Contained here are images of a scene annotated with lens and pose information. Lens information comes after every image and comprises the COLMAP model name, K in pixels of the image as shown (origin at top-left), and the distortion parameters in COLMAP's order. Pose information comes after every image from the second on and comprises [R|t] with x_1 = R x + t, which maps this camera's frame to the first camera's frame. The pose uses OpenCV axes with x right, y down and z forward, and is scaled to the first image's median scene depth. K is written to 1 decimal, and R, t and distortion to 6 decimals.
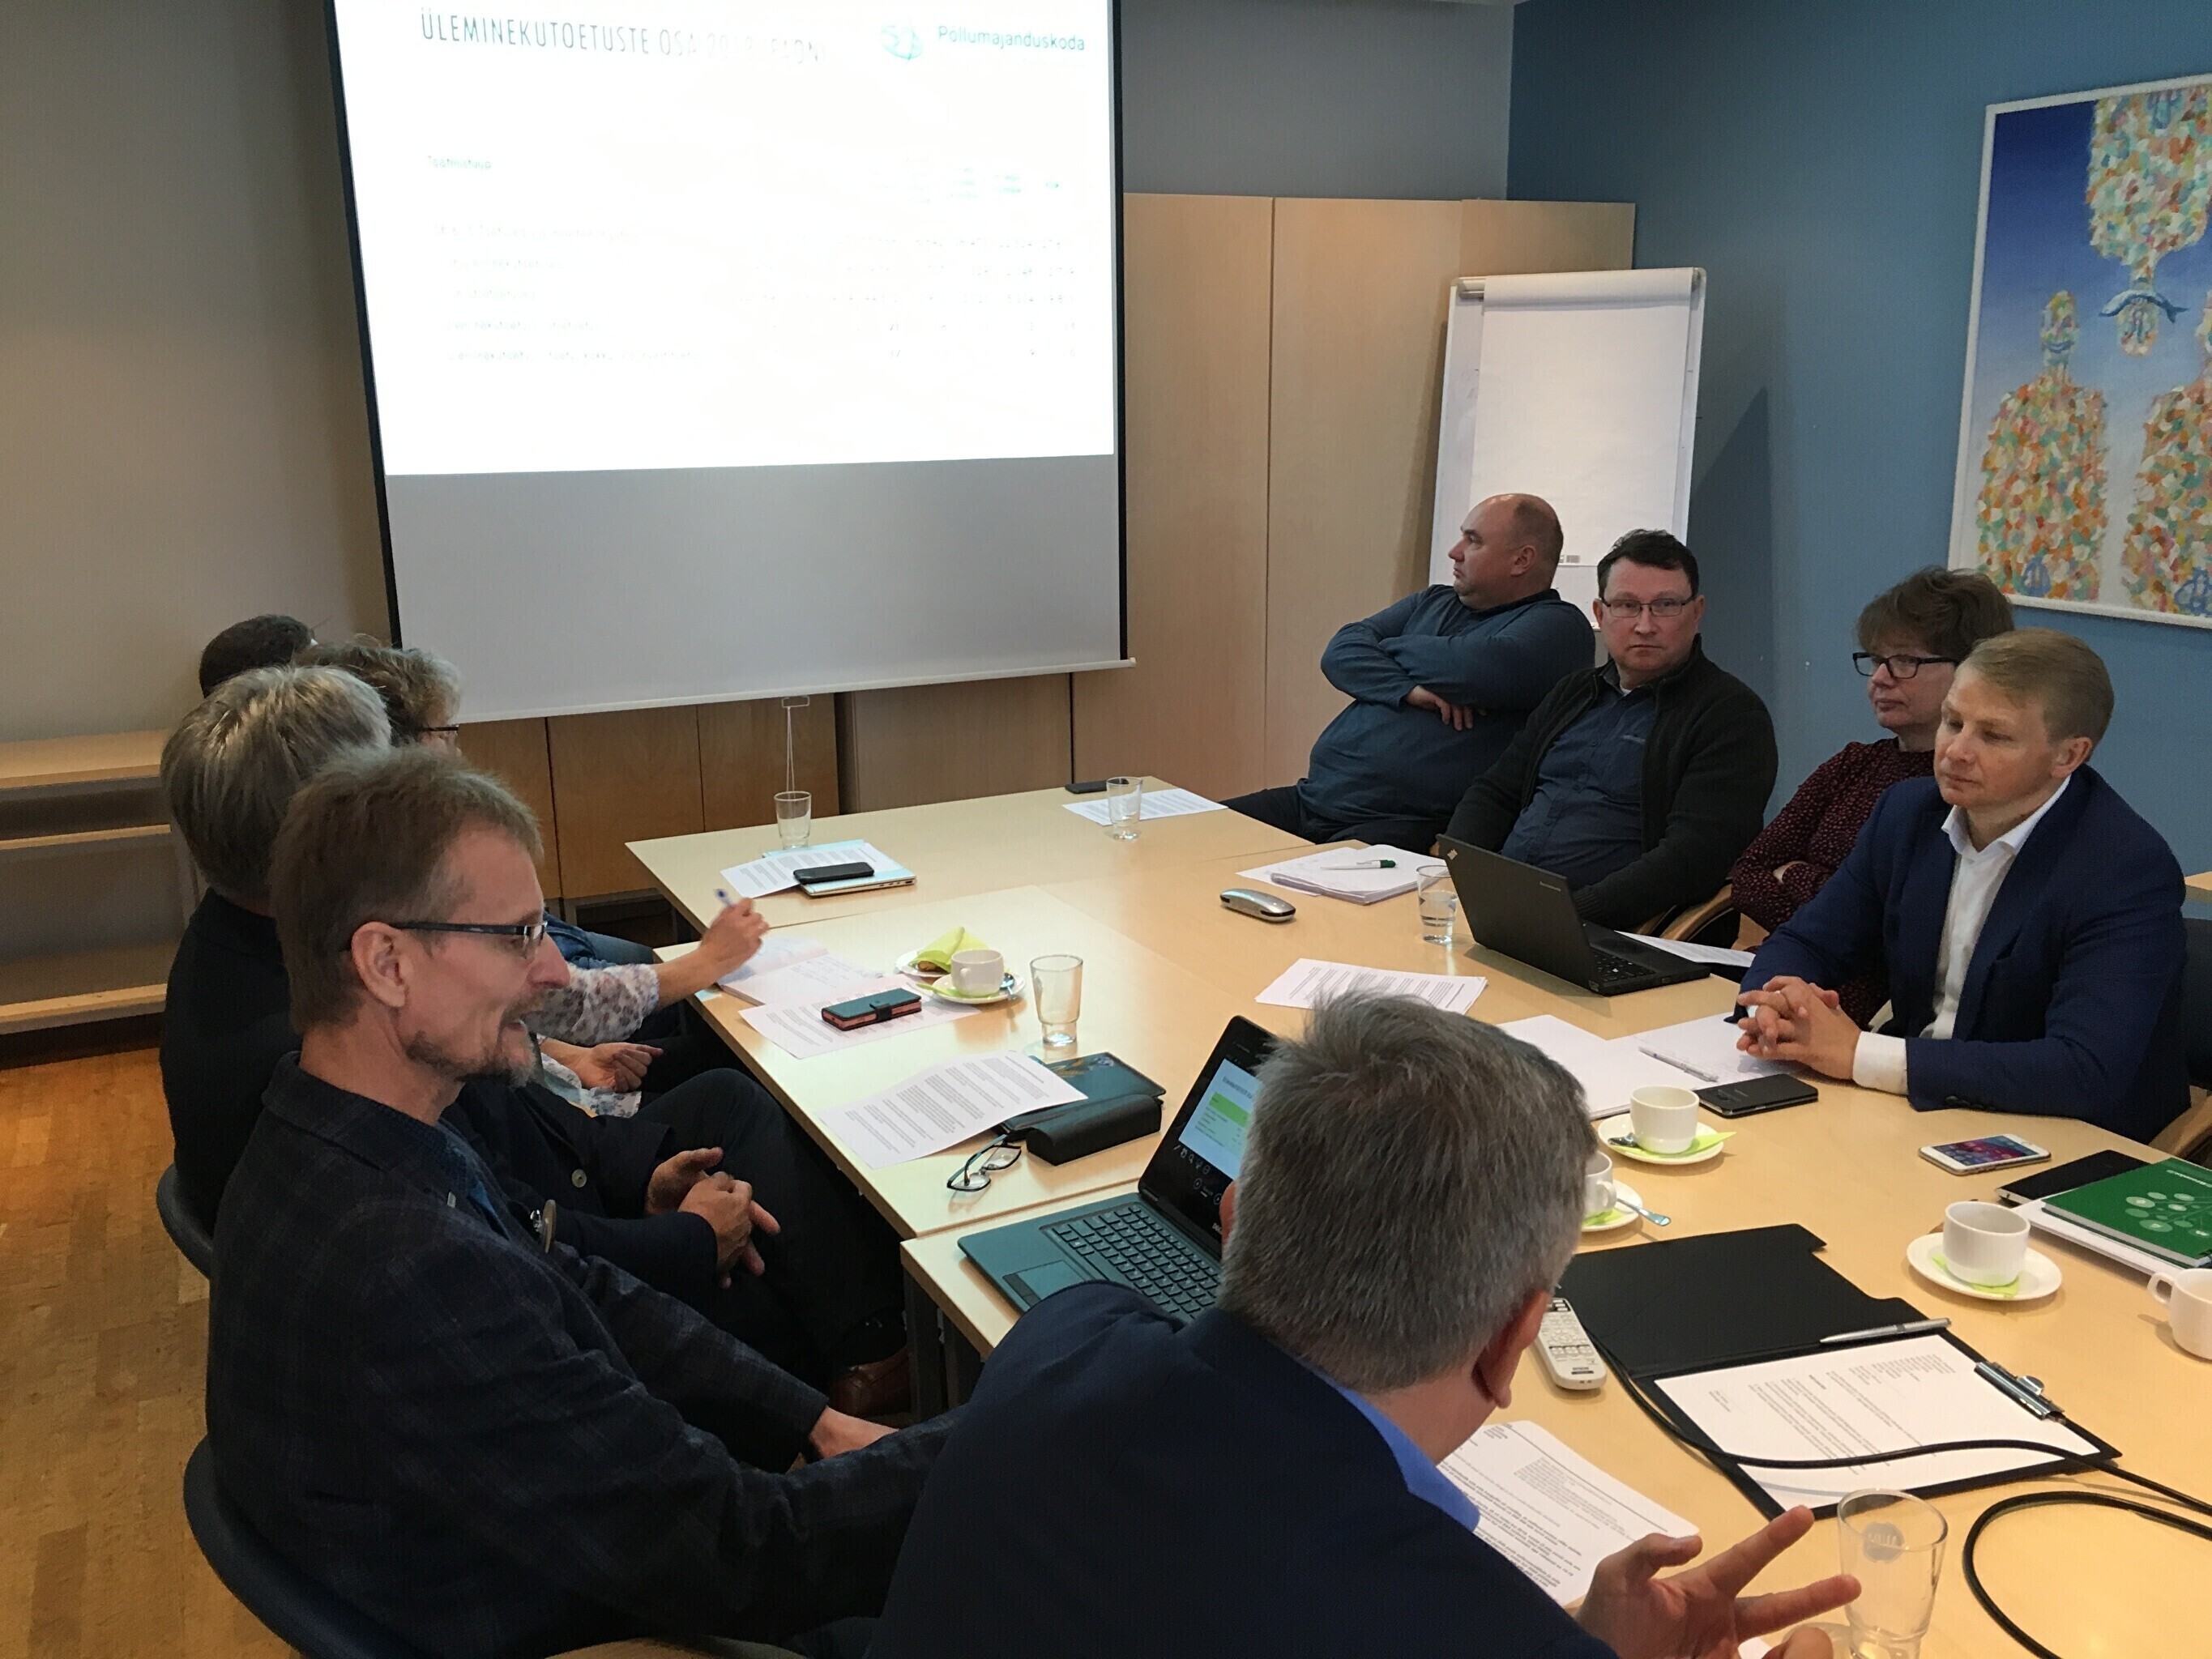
lens RADIAL K [[1886.6, 0, 1106.0], [0, 1886.6, 773.7], [0, 0, 1]] dist [0.112366, -0.147517]
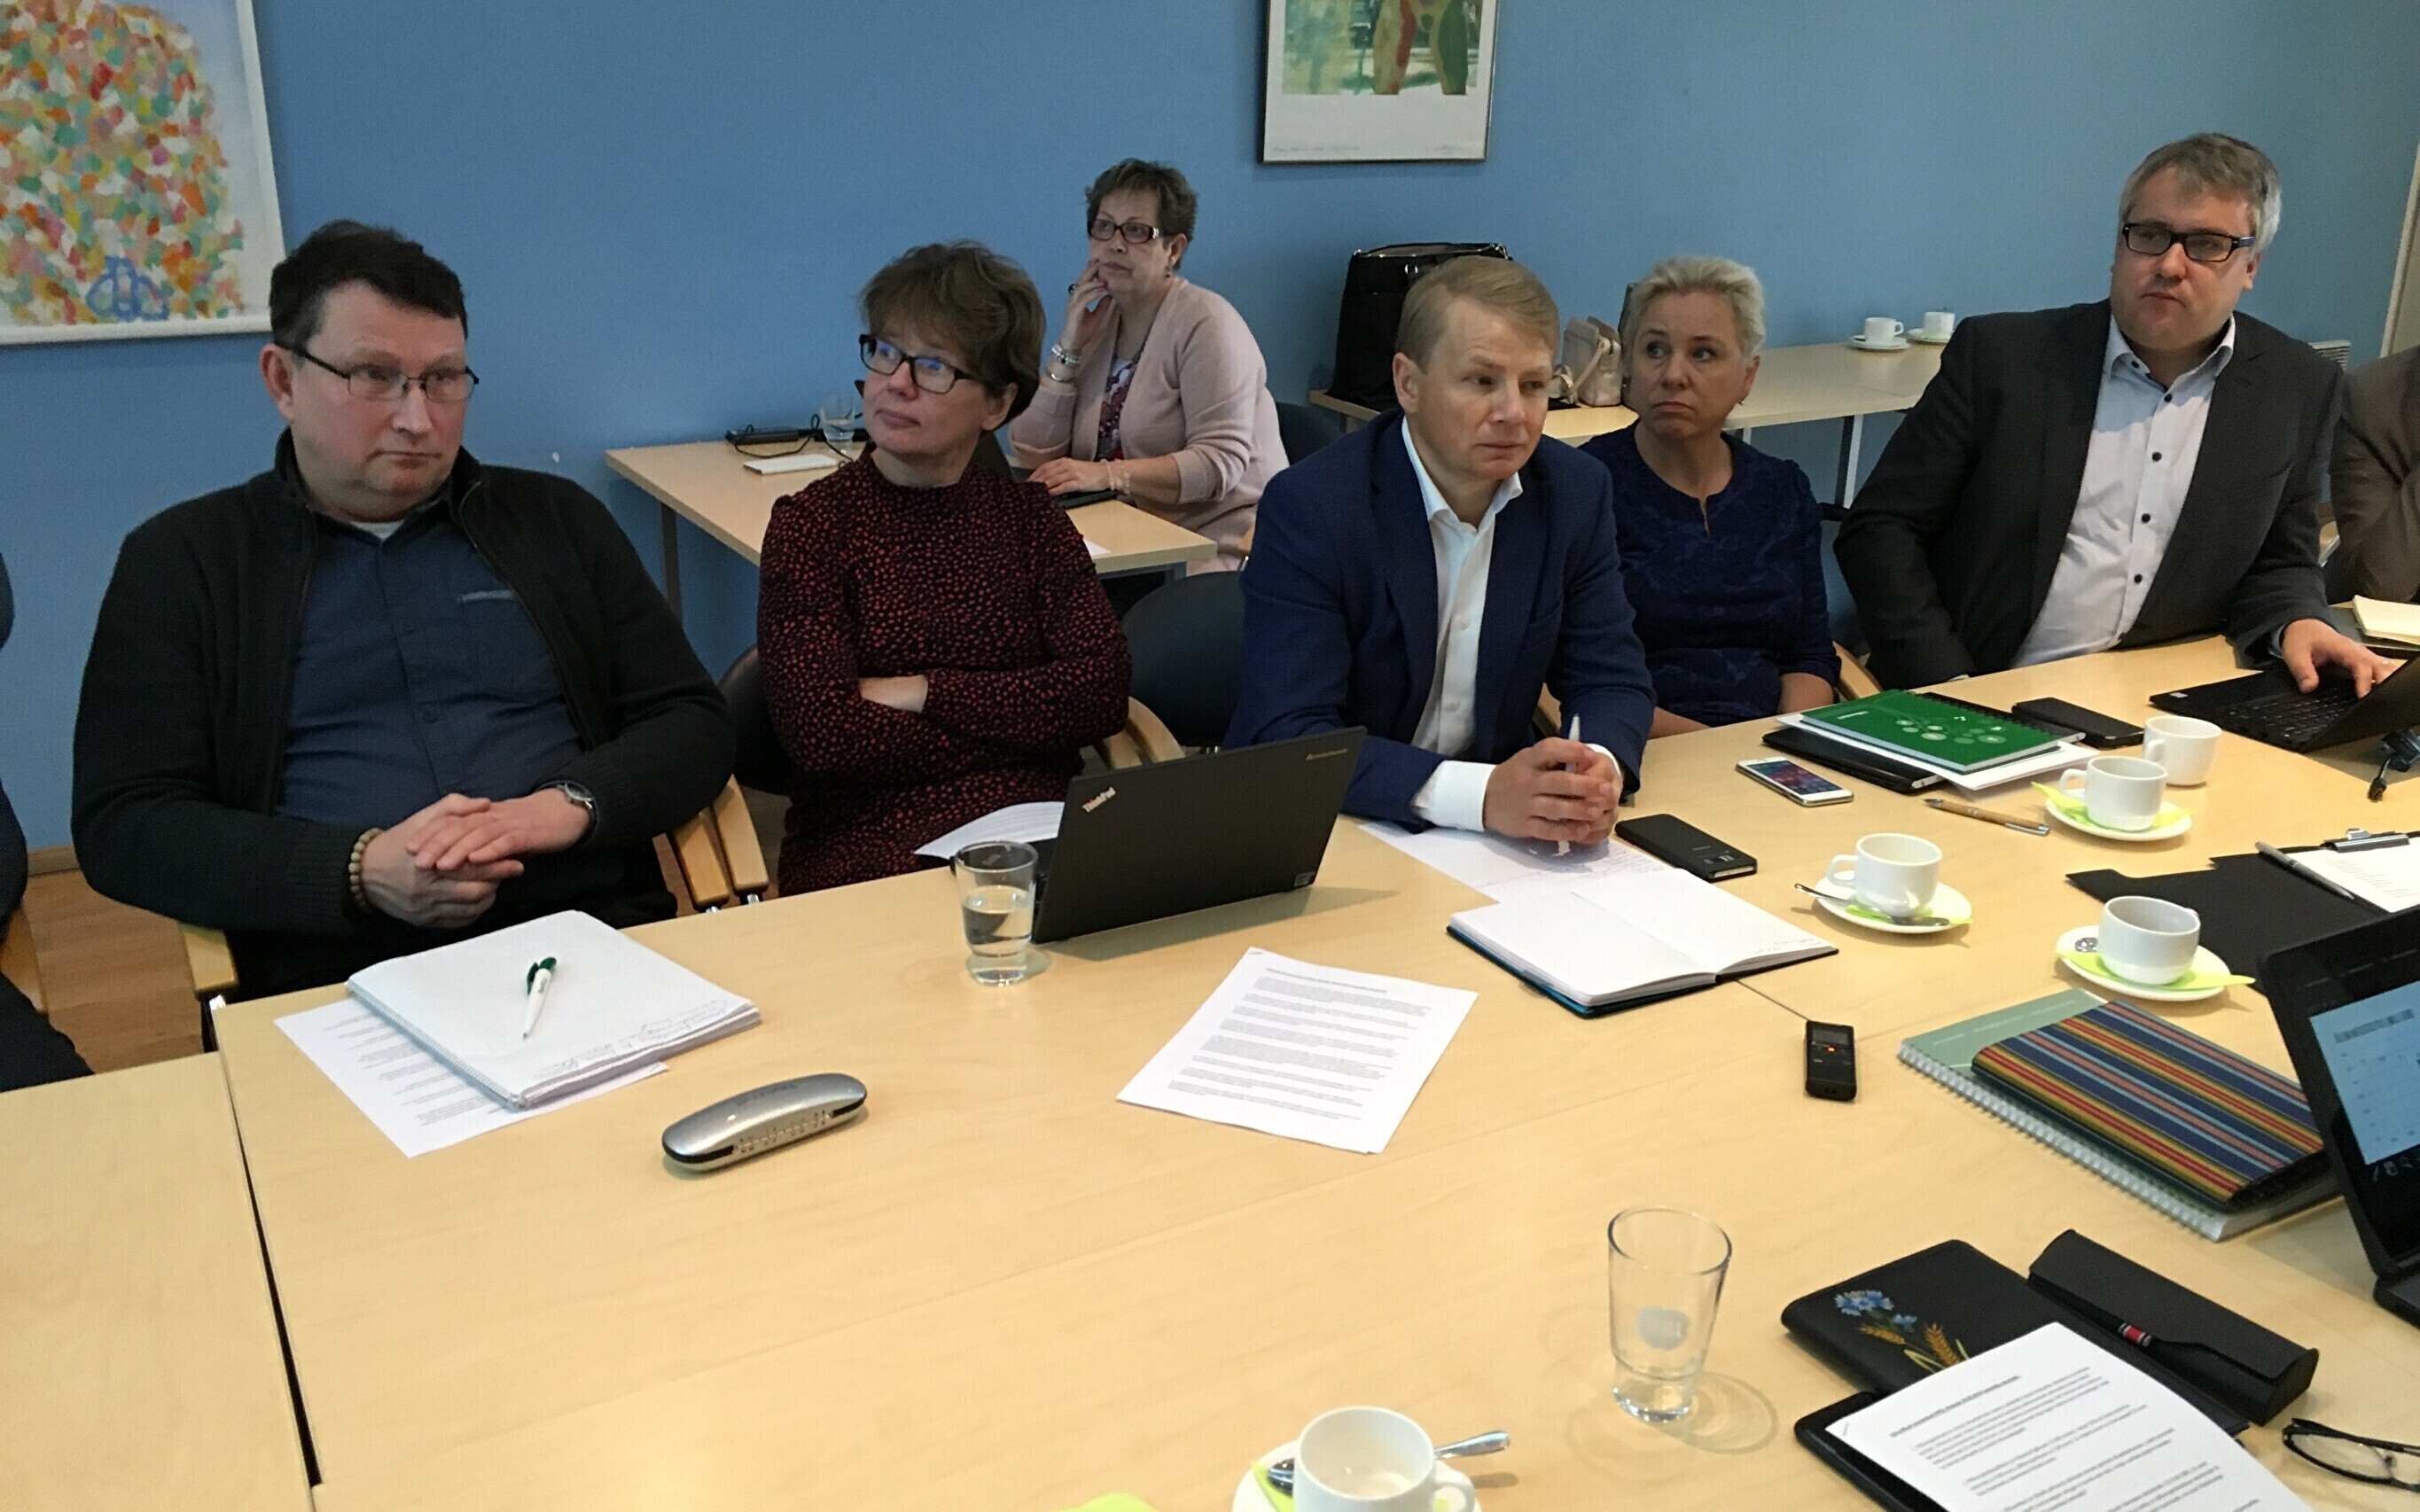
lens RADIAL K [[2060.7, 0, 1210.0], [0, 2060.7, 756.0], [0, 0, 1]] dist [0.005452, 0.007006]
pose [[-0.025304, -0.328311, 0.944231, -0.247047], [0.203945, 0.922973, 0.326385, -0.102662], [-0.978655, 0.200830, 0.043603, 0.596053]]
